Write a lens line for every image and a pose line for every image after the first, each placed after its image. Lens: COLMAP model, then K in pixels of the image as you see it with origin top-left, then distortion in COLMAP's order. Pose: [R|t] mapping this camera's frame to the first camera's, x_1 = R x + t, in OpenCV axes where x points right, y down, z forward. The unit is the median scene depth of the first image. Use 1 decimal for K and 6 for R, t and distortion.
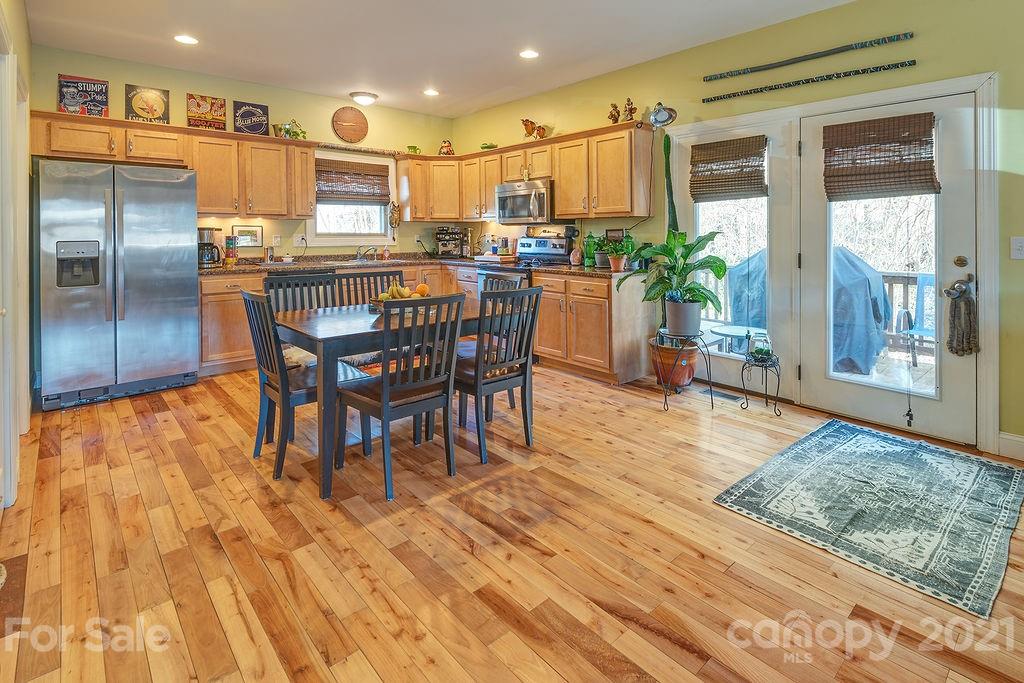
lens RADIAL K [[506.2, 0, 529.8], [0, 506.2, 242.4], [0, 0, 1]] dist [0.017941, -0.012080]
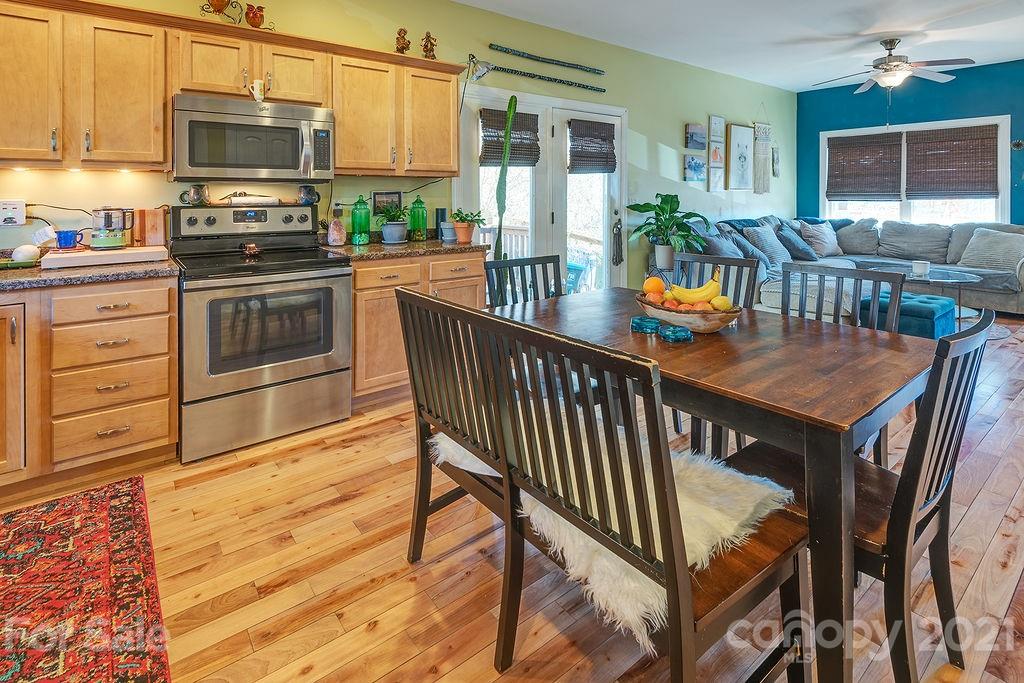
lens RADIAL K [[506.2, 0, 498.6], [0, 506.2, 188.2], [0, 0, 1]] dist [0.017941, -0.012080]
pose [[0.092799, 0.013062, 0.995599, -0.612021], [0.020590, 0.999675, -0.015035, -0.017631], [-0.995472, 0.021895, 0.092500, 0.819853]]
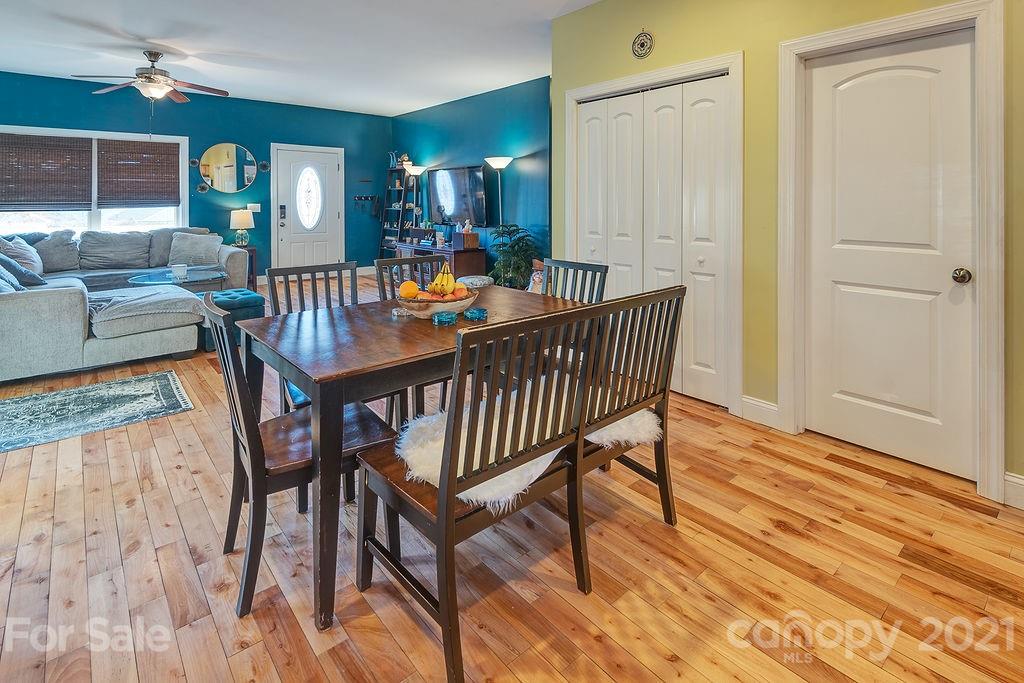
lens RADIAL K [[506.2, 0, 535.6], [0, 506.2, 206.1], [0, 0, 1]] dist [0.017941, -0.012080]
pose [[-0.999908, 0.001881, 0.013409, -0.290342], [0.002267, 0.999582, 0.028808, -0.028407], [-0.013350, 0.028836, -0.999495, 1.198709]]
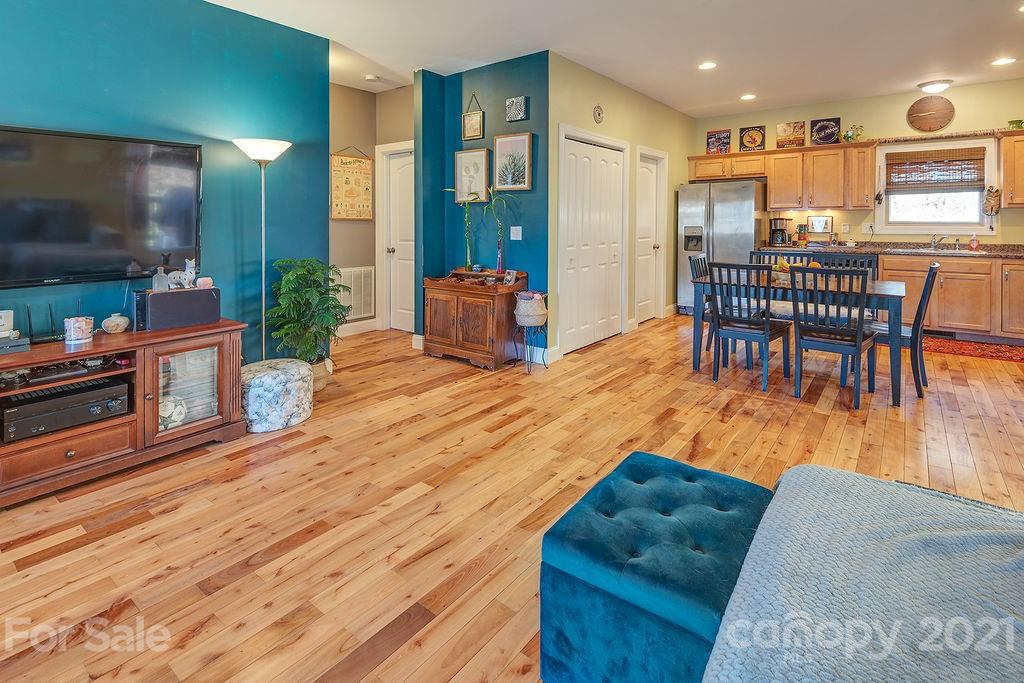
lens RADIAL K [[506.2, 0, 506.6], [0, 506.2, 223.2], [0, 0, 1]] dist [0.017941, -0.012080]
pose [[0.160306, 0.001680, -0.987066, 0.658295], [-0.017175, 0.999852, -0.001088, -0.000513], [0.986918, 0.017128, 0.160312, 0.028492]]
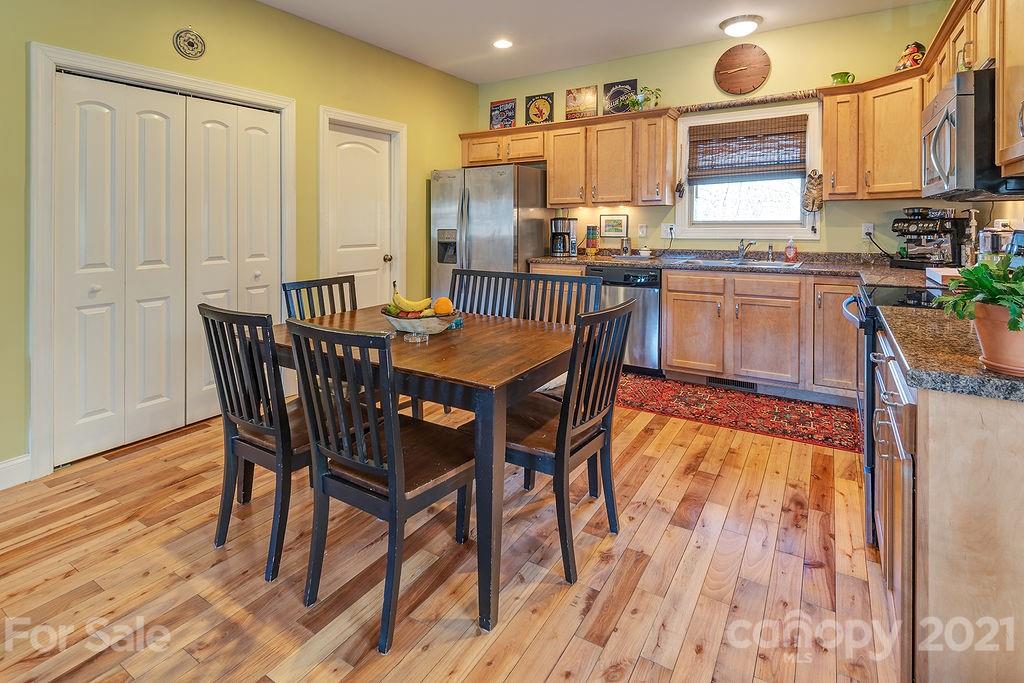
lens RADIAL K [[506.2, 0, 500.9], [0, 506.2, 230.9], [0, 0, 1]] dist [0.017941, -0.012080]
pose [[0.249926, 0.011567, -0.968196, 0.335182], [-0.011251, 0.999896, 0.009042, -0.009792], [0.968200, 0.008634, 0.250030, 0.652423]]
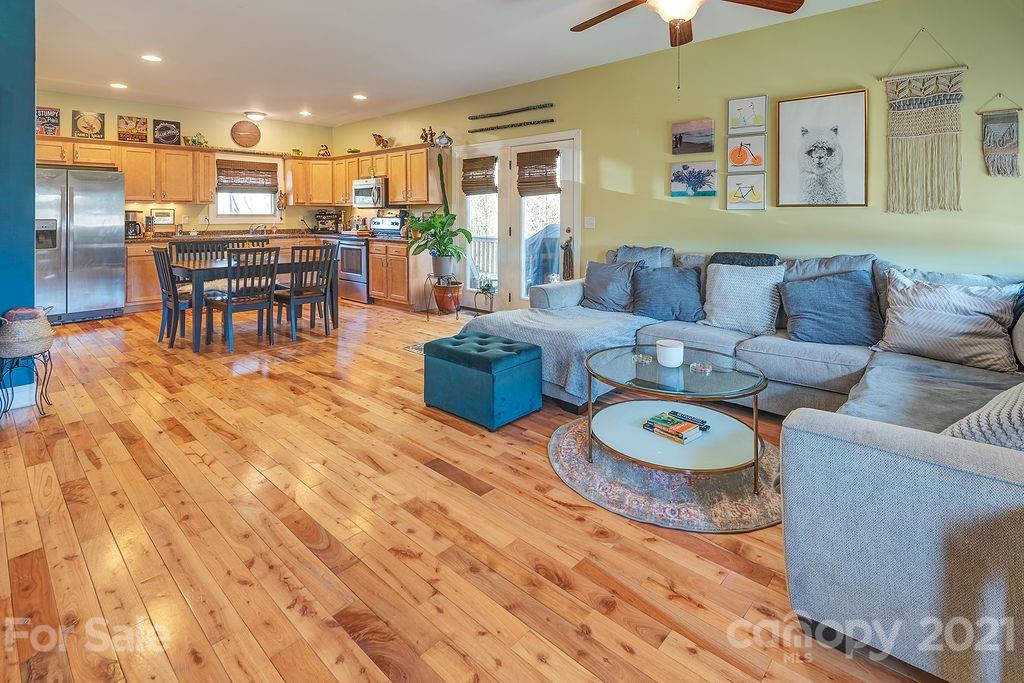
lens RADIAL K [[506.2, 0, 528.7], [0, 506.2, 214.1], [0, 0, 1]] dist [0.017941, -0.012080]
pose [[0.995213, 0.001259, 0.097717, 0.345335], [0.000533, 0.999832, -0.018310, 0.008344], [-0.097723, 0.018274, 0.995046, -0.547618]]
